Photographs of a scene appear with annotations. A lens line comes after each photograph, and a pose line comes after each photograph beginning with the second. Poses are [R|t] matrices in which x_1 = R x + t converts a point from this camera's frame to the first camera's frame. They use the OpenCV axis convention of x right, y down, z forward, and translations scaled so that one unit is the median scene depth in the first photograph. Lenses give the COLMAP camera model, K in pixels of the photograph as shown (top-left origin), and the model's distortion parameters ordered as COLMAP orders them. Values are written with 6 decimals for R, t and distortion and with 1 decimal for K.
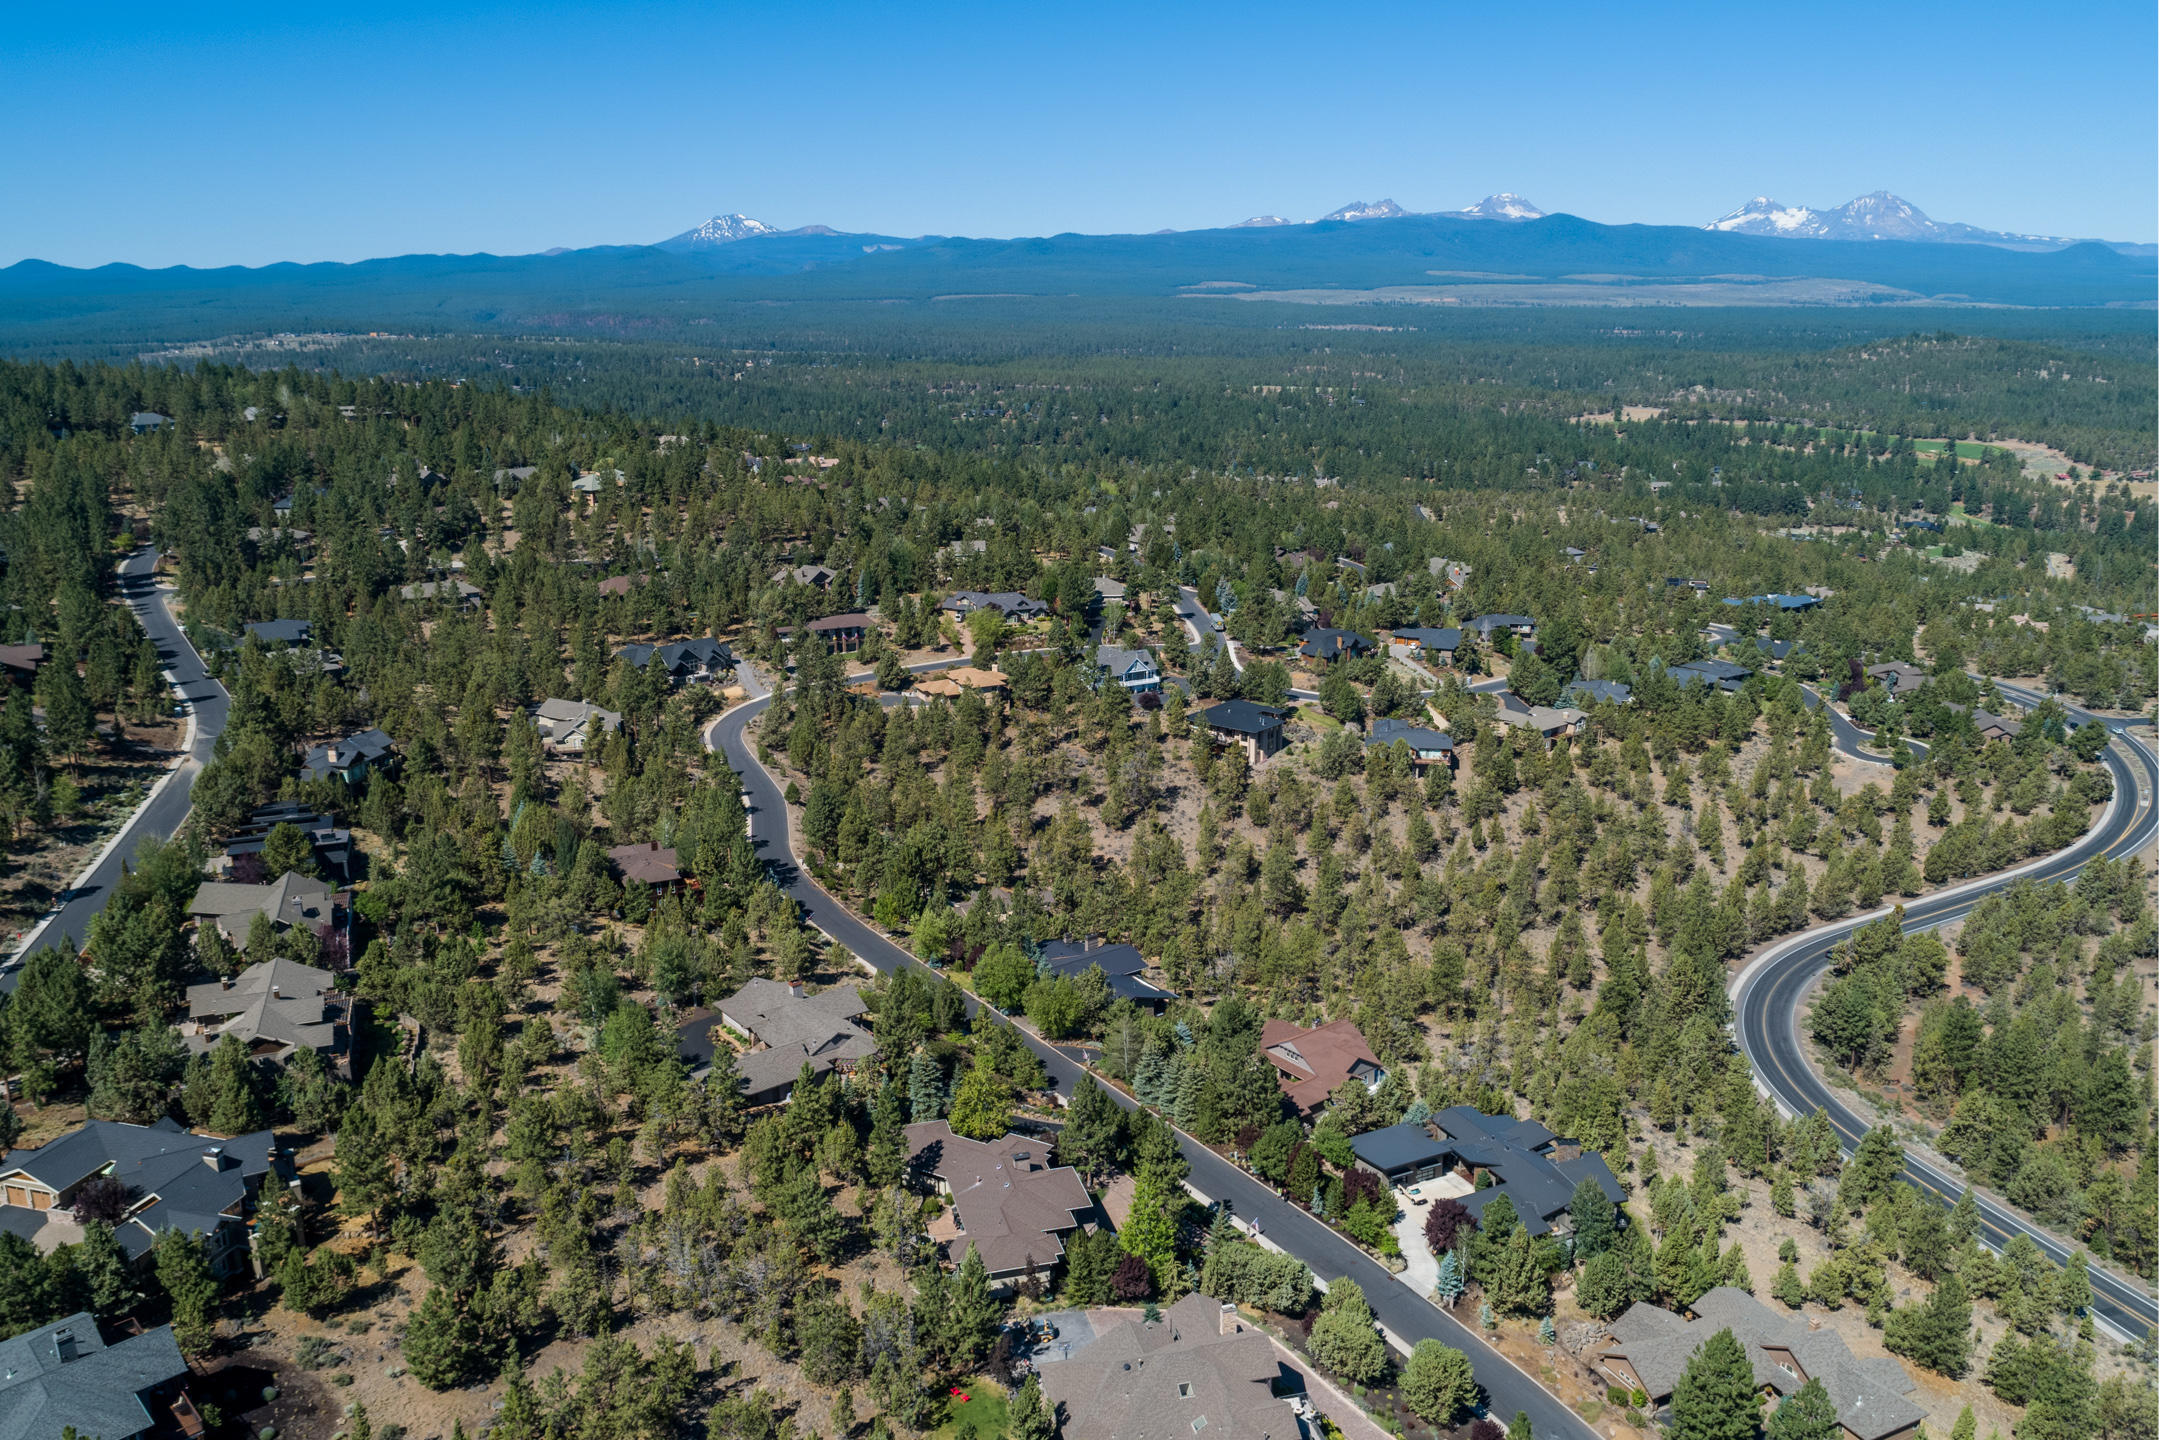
lens RADIAL K [[1626.9, 0, 1072.7], [0, 1626.9, 718.5], [0, 0, 1]] dist [-0.026081, 0.006749]
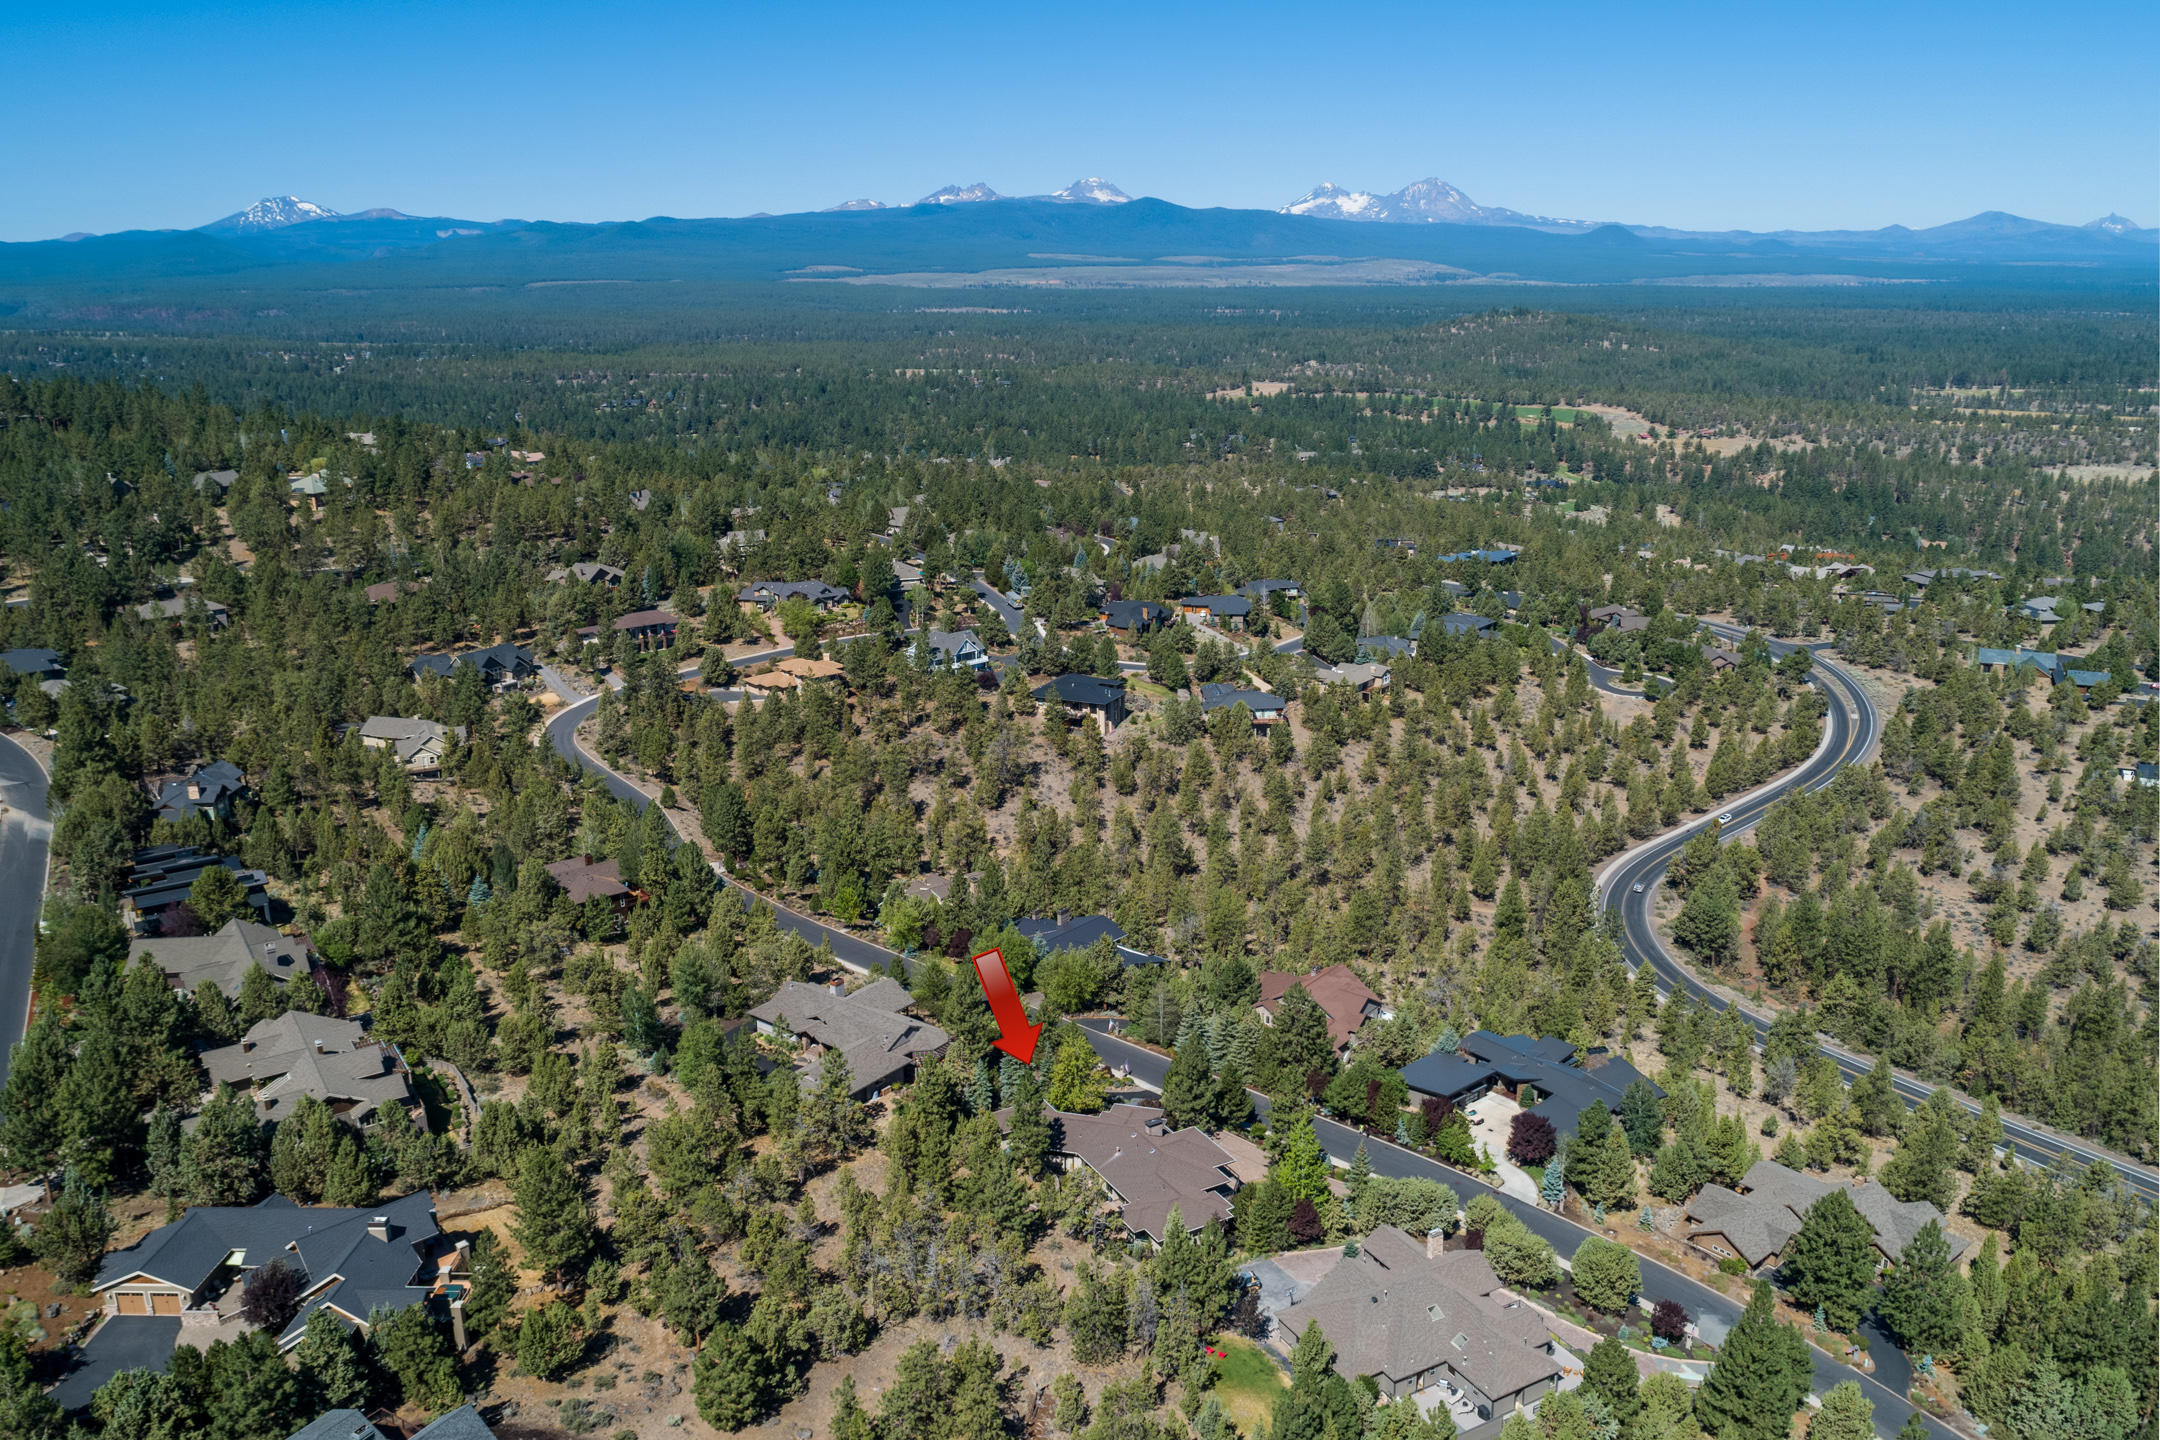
lens RADIAL K [[1626.9, 0, 1072.7], [0, 1626.9, 718.5], [0, 0, 1]] dist [-0.026081, 0.006749]
pose [[0.971087, -0.067022, 0.229125, -0.124204], [0.064914, 0.997751, 0.016735, -0.000726], [-0.229731, -0.001377, 0.973253, 0.011022]]
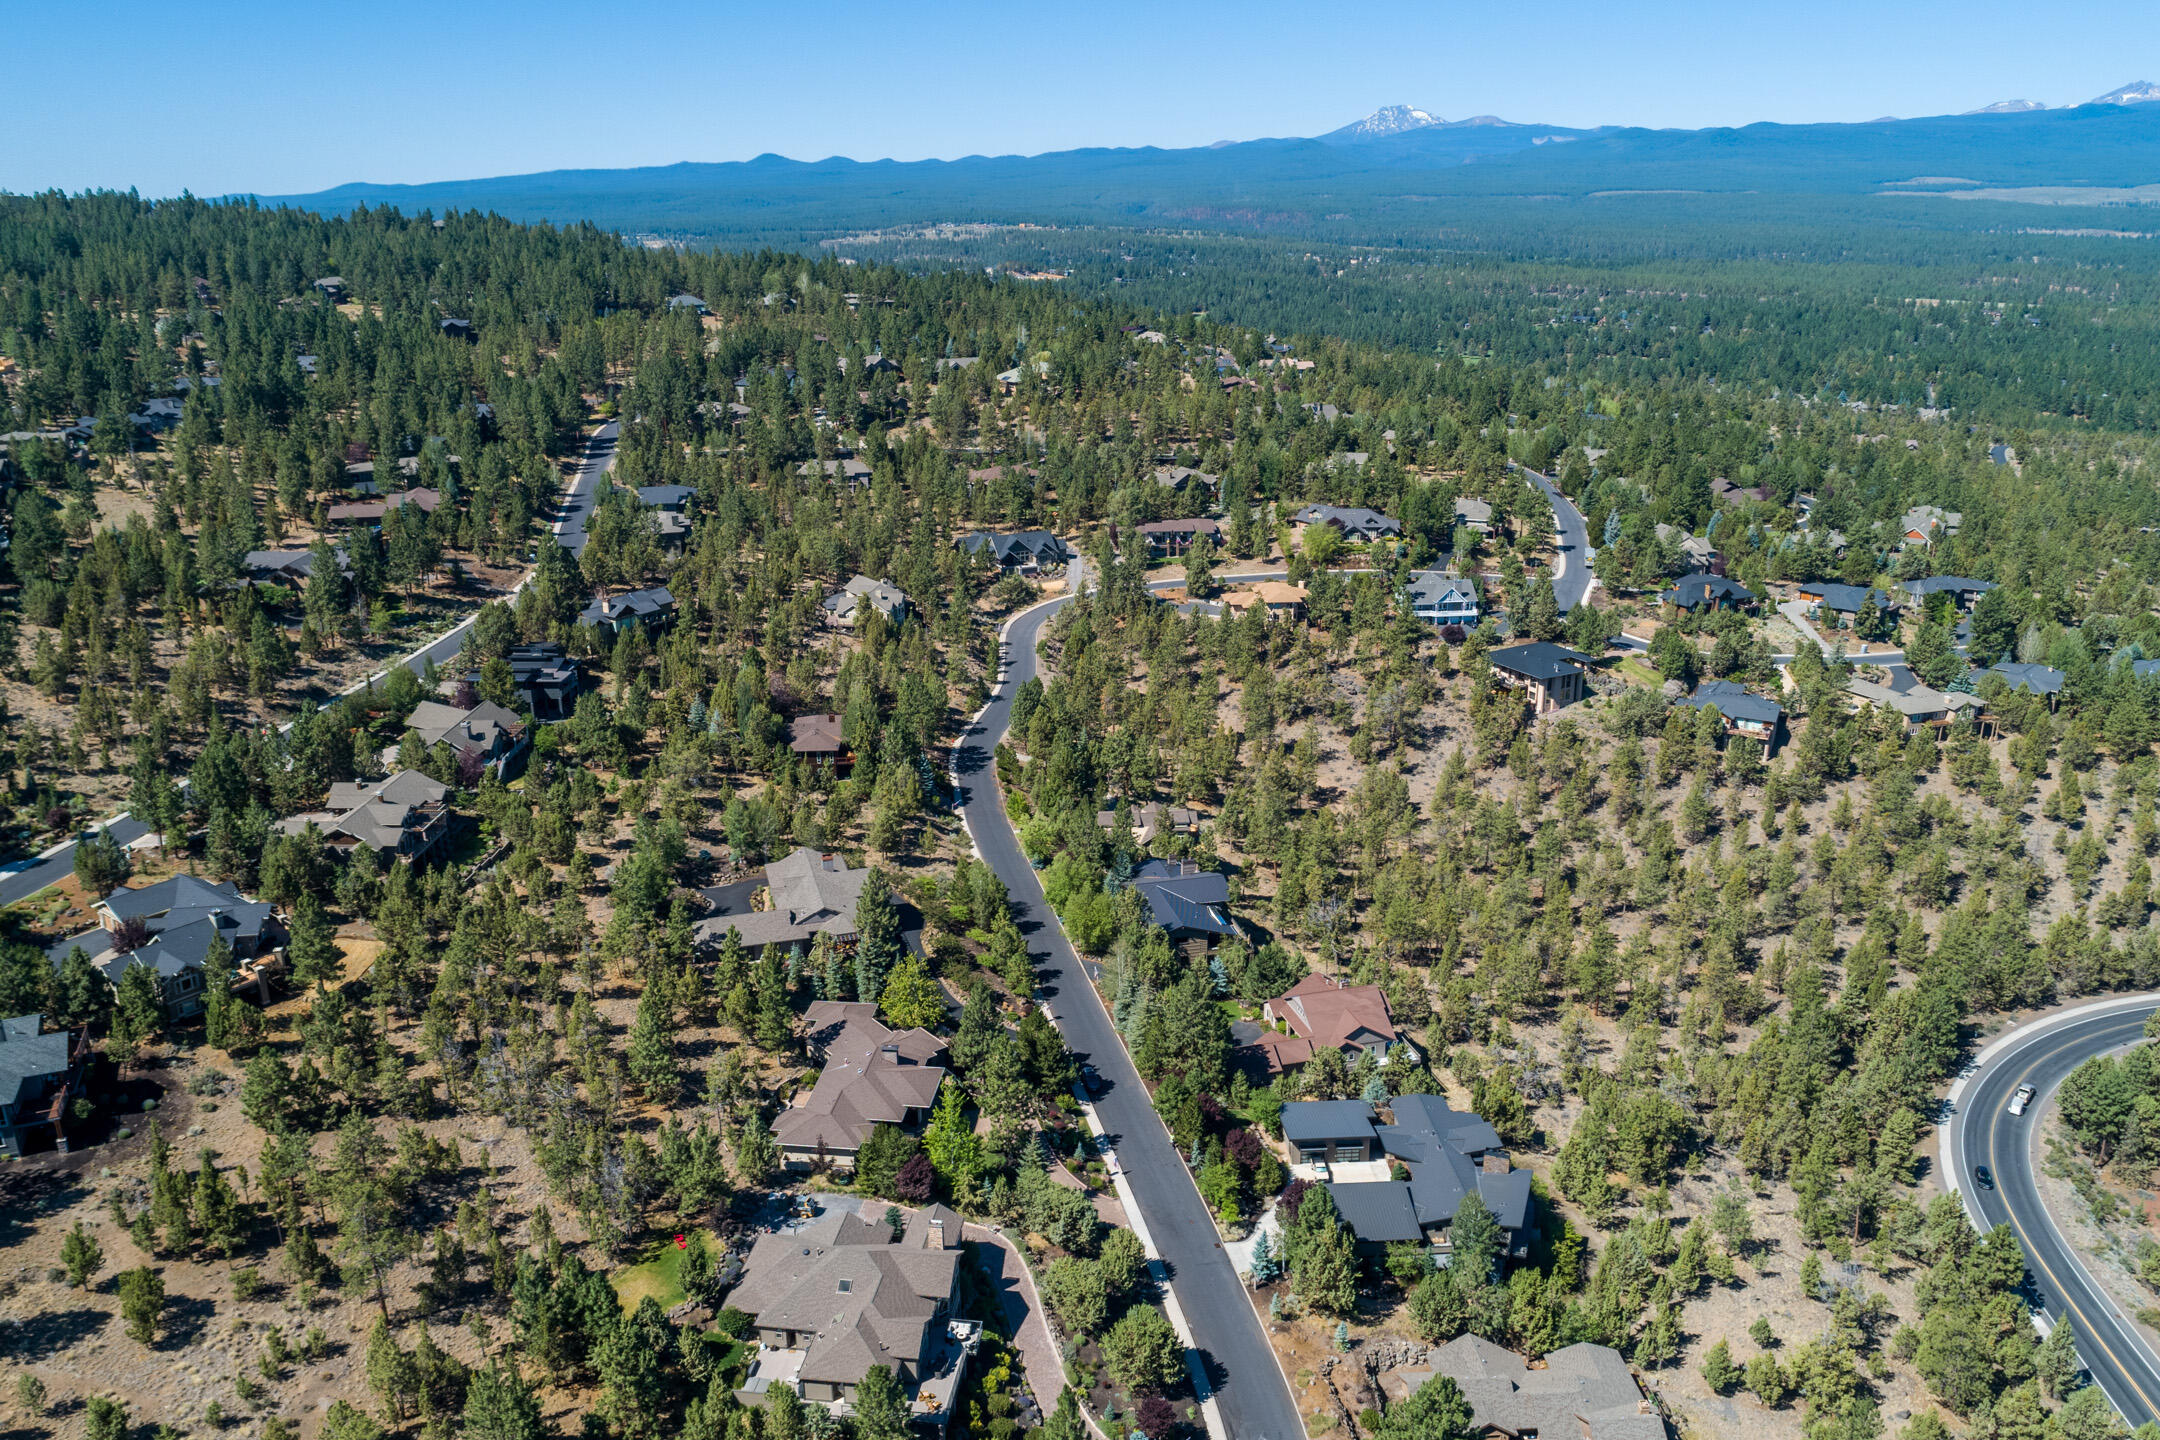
lens RADIAL K [[1644.8, 0, 1072.6], [0, 1644.8, 717.1], [0, 0, 1]] dist [-0.018419, 0.001154]
pose [[0.925538, 0.116905, -0.360157, 0.178438], [-0.096569, 0.992570, 0.074018, -0.011348], [0.366134, -0.033727, 0.929951, 0.032763]]
